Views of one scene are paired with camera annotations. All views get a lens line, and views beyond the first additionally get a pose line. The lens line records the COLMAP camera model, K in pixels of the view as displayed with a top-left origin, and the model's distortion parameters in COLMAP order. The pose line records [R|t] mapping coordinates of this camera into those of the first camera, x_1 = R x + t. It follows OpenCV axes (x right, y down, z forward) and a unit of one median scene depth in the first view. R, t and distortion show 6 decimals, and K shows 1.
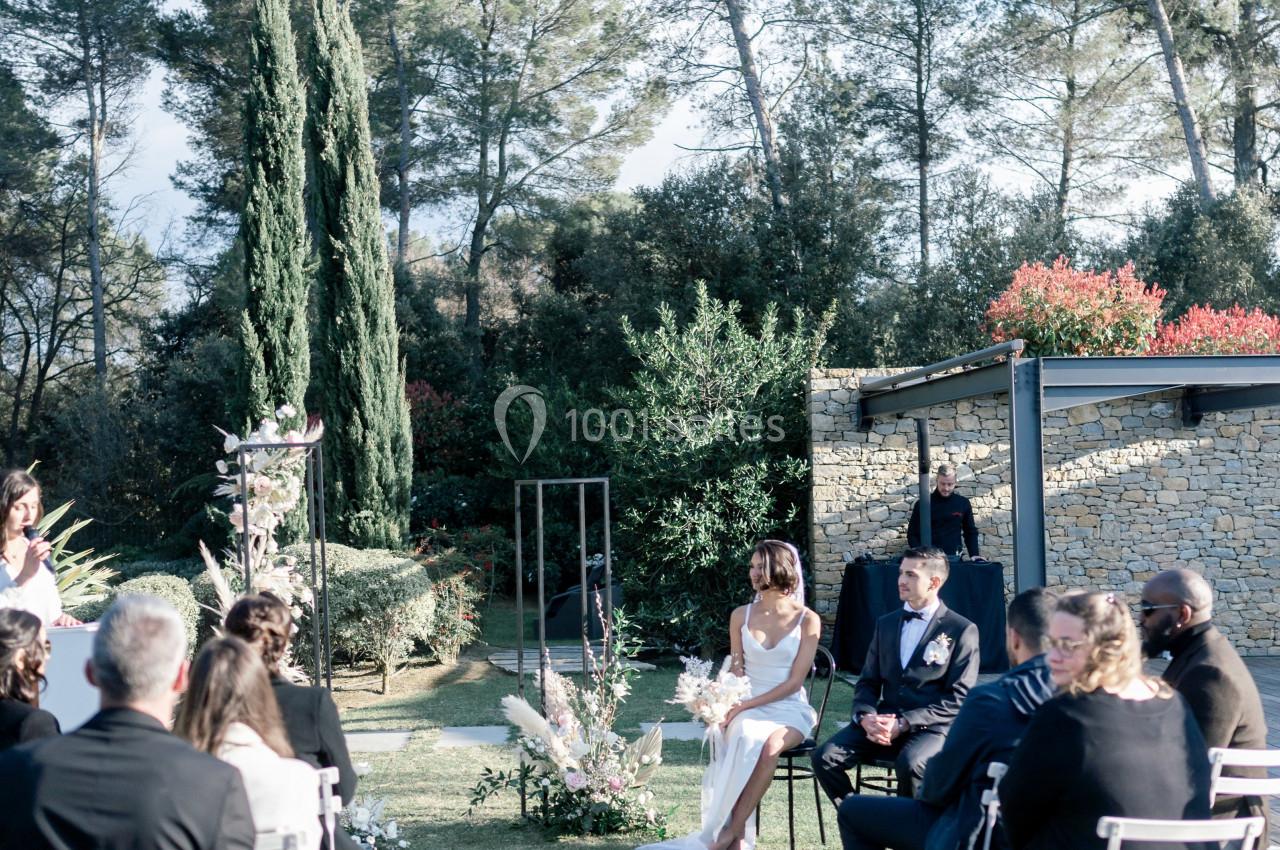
lens RADIAL K [[2216.4, 0, 640.0], [0, 2216.4, 425.0], [0, 0, 1]] dist [0.040943, -0.069206]
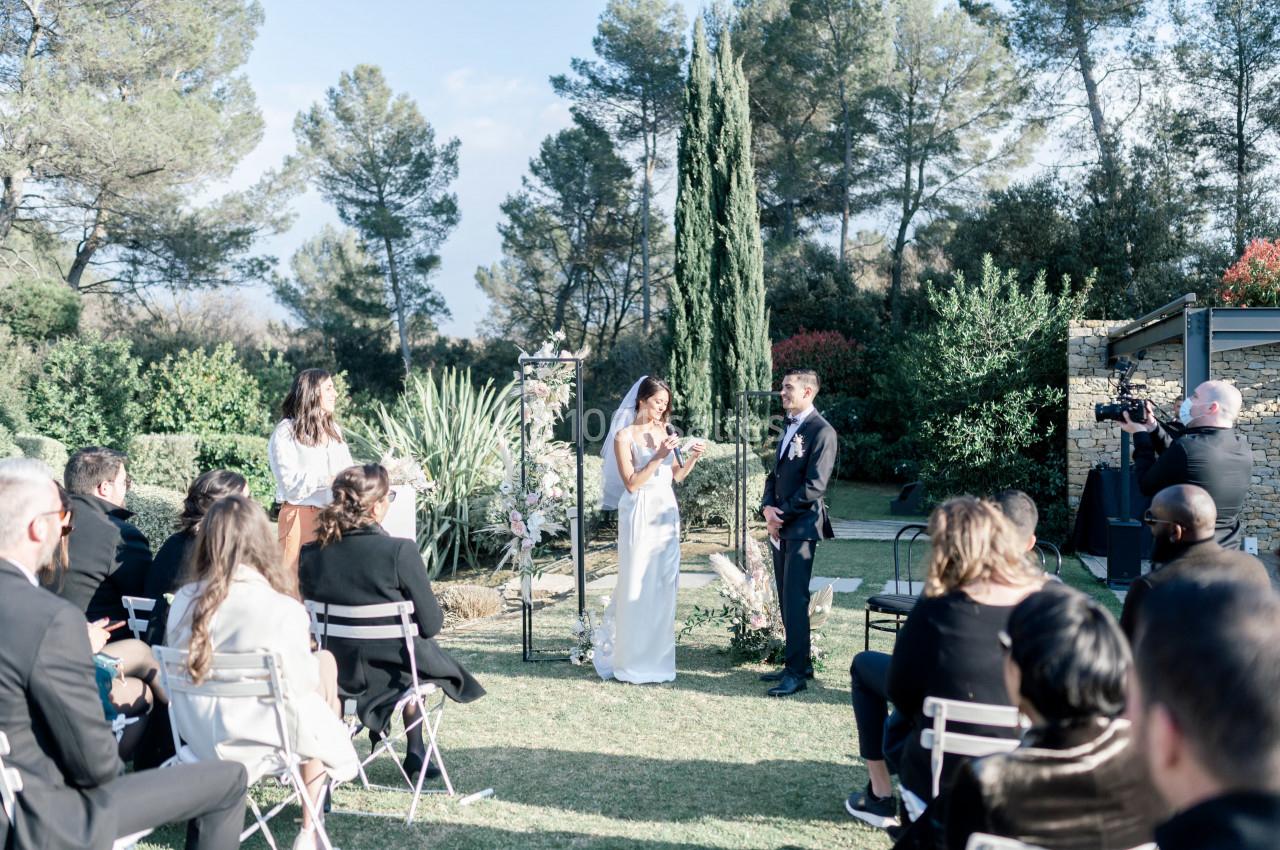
lens RADIAL K [[1438.8, 0, 690.9], [0, 1438.8, 372.7], [0, 0, 1]] dist [0.089909, -0.023206]
pose [[0.955755, 0.022990, -0.293264, 0.109686], [-0.022697, 0.999733, 0.004401, 0.006726], [0.293287, 0.002450, 0.956021, 0.107313]]
